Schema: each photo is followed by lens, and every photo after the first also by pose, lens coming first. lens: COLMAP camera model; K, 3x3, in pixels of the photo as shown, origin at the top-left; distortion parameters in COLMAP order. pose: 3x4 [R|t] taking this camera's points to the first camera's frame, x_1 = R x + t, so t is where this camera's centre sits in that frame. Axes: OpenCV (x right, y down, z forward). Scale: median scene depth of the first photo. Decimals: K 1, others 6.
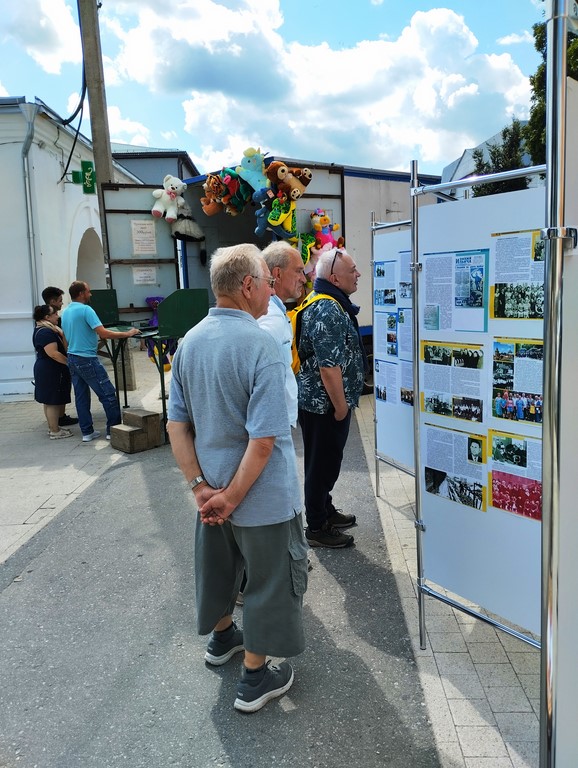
lens RADIAL K [[636.7, 0, 289.0], [0, 636.7, 384.0], [0, 0, 1]] dist [0.052185, -0.056689]
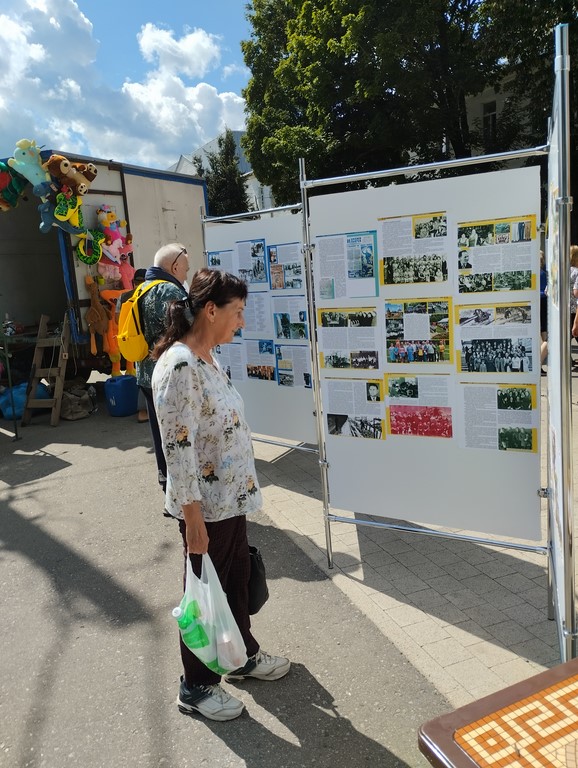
lens RADIAL K [[636.7, 0, 289.0], [0, 636.7, 384.0], [0, 0, 1]] dist [0.052185, -0.056689]
pose [[0.911300, -0.096061, 0.400380, -0.354282], [0.098123, 0.995055, 0.015403, 0.051646], [-0.399880, 0.025250, 0.916220, -0.078670]]
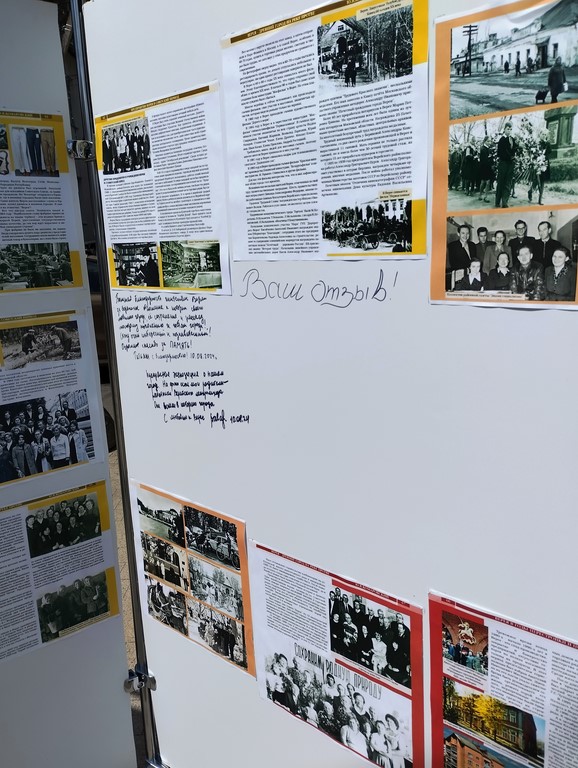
lens RADIAL K [[636.7, 0, 289.0], [0, 636.7, 384.0], [0, 0, 1]] dist [0.052185, -0.056689]
pose [[-0.082478, -0.183870, 0.979484, -0.054853], [0.184182, 0.963090, 0.196301, -0.040637], [-0.979426, 0.196593, -0.045568, 0.599025]]
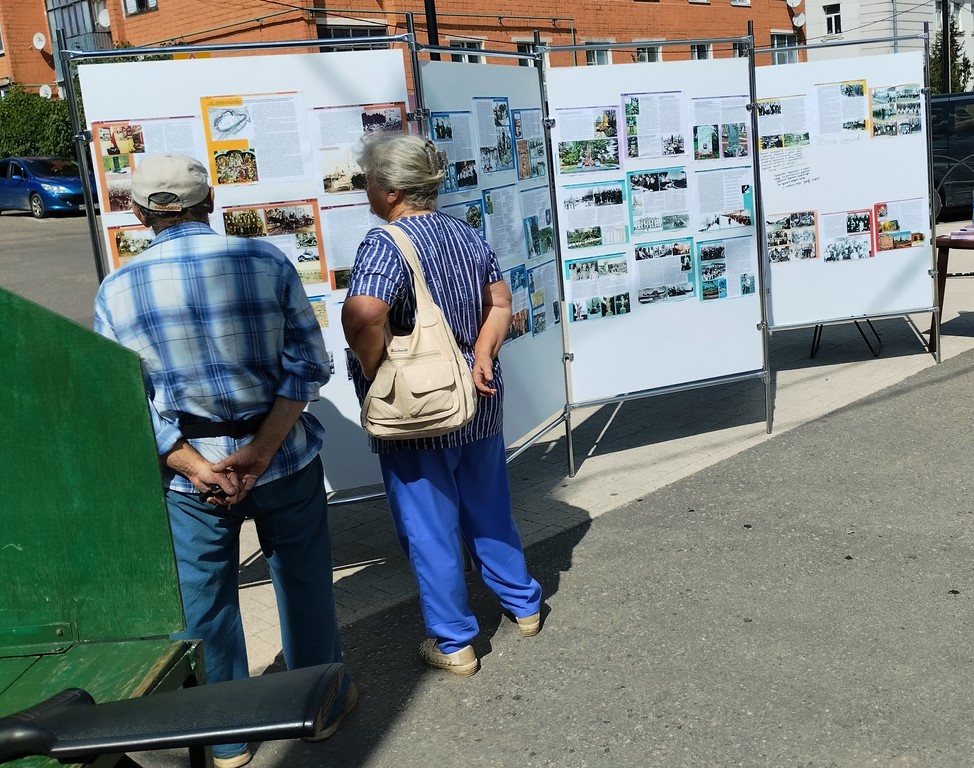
lens RADIAL K [[1062.8, 0, 632.6], [0, 1062.8, 333.5], [0, 0, 1]] dist [0.022643, 0.026948]
pose [[-0.758984, -0.020888, 0.650775, -0.999044], [0.216765, 0.934365, 0.282799, -0.418941], [-0.613968, 0.355706, -0.704640, 2.841877]]
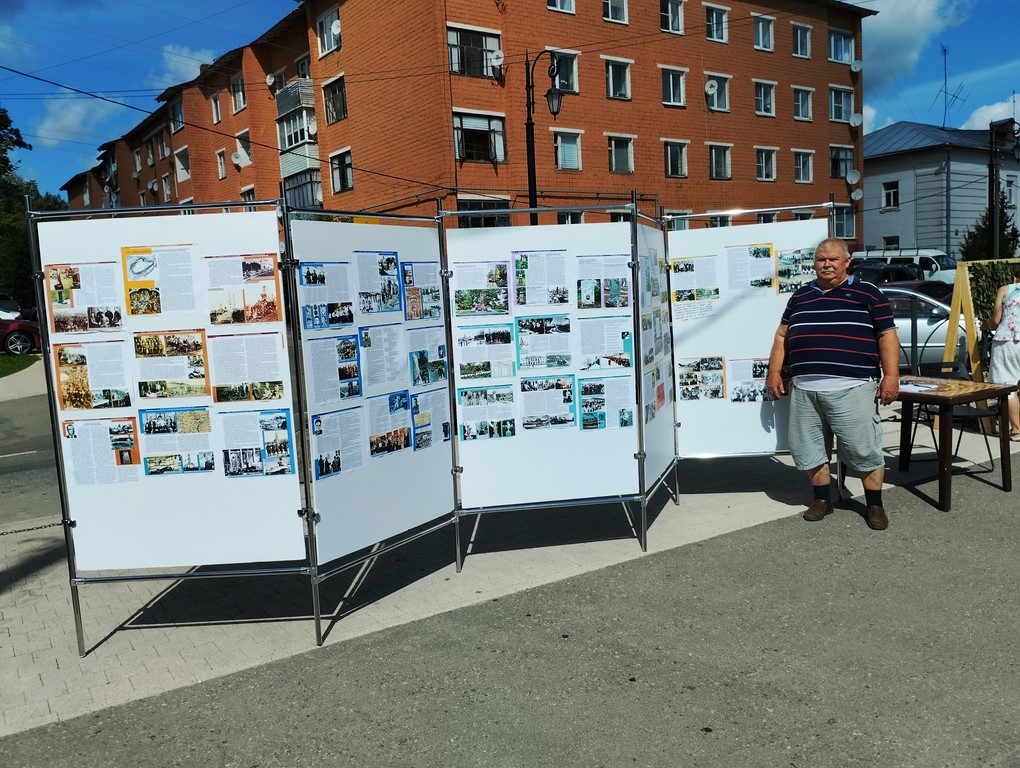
lens RADIAL K [[845.7, 0, 510.0], [0, 845.7, 384.0], [0, 0, 1]] dist [0.052185, -0.056689]
pose [[-0.579972, -0.013330, 0.814528, -1.211151], [0.210903, 0.963320, 0.165935, -0.308858], [-0.786863, 0.268024, -0.555887, 2.420300]]
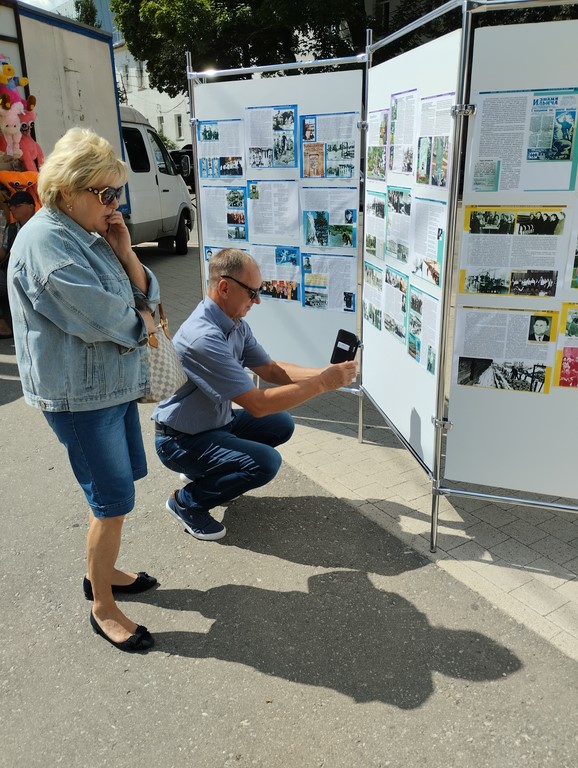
lens RADIAL K [[636.7, 0, 289.0], [0, 636.7, 384.0], [0, 0, 1]] dist [0.052185, -0.056689]
pose [[0.808981, -0.167741, 0.563394, -0.508823], [0.077442, 0.980481, 0.180721, -0.010264], [-0.582712, -0.102569, 0.806180, 0.465692]]
